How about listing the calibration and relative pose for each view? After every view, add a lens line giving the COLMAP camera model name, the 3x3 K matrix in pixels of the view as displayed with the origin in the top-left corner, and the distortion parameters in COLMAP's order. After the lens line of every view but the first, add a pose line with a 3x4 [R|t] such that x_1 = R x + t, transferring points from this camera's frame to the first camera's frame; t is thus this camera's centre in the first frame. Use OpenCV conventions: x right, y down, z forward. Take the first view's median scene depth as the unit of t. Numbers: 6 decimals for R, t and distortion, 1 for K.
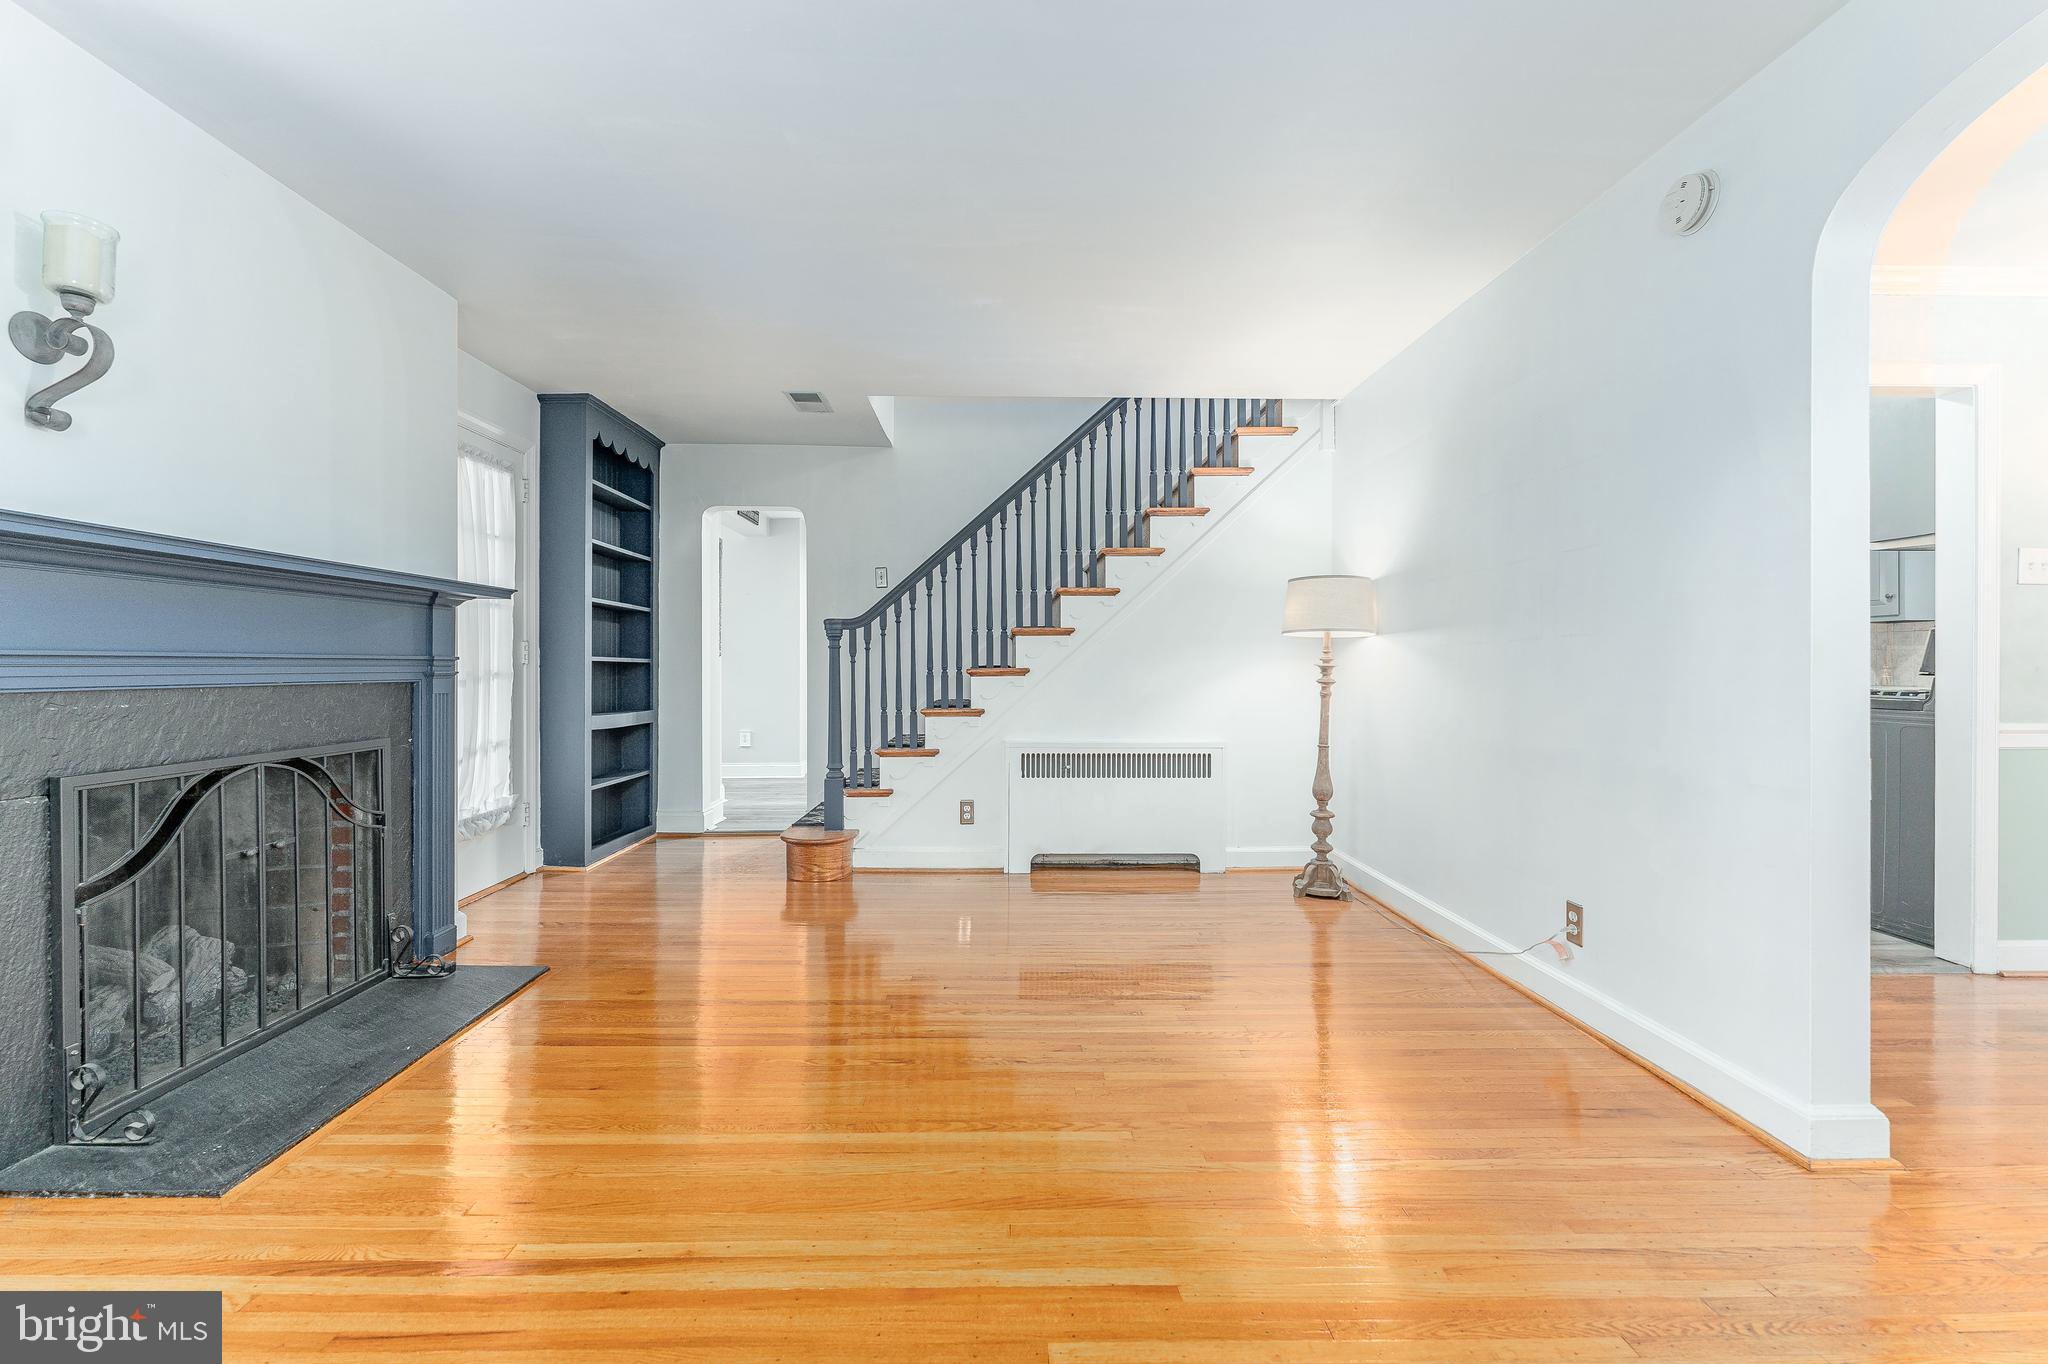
lens RADIAL K [[842.7, 0, 1014.5], [0, 842.7, 676.1], [0, 0, 1]] dist [-0.000574, -0.000268]
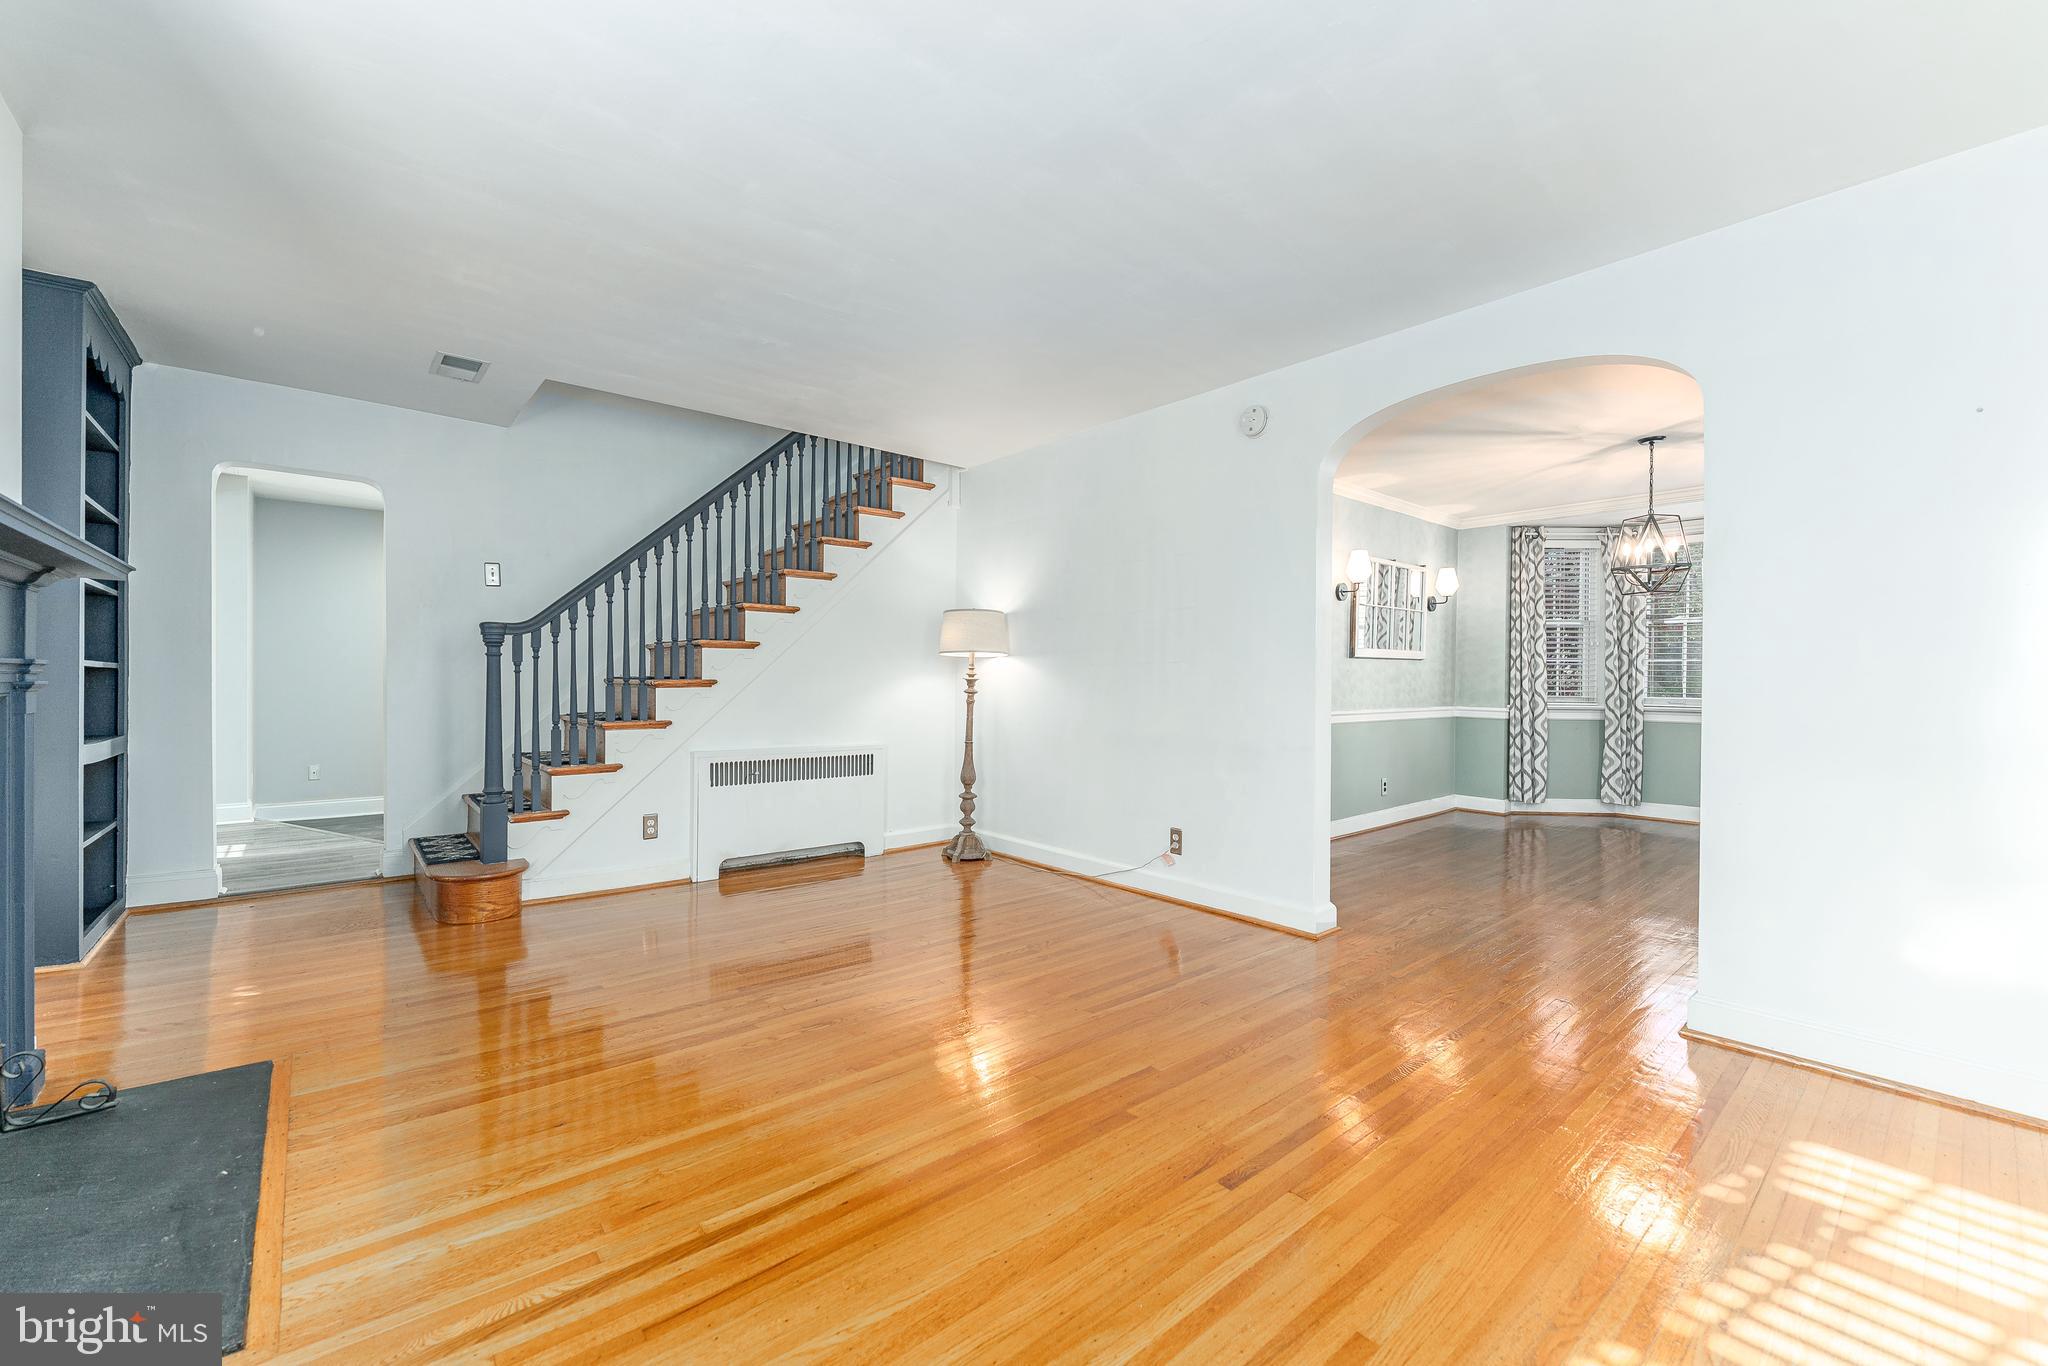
lens RADIAL K [[838.6, 0, 1025.5], [0, 838.6, 691.2], [0, 0, 1]] dist [0.001107, 0.000154]
pose [[0.768995, -0.003548, 0.639246, -0.362973], [0.000159, 0.999986, 0.005359, -0.000844], [-0.639255, -0.004019, 0.768984, -0.027883]]
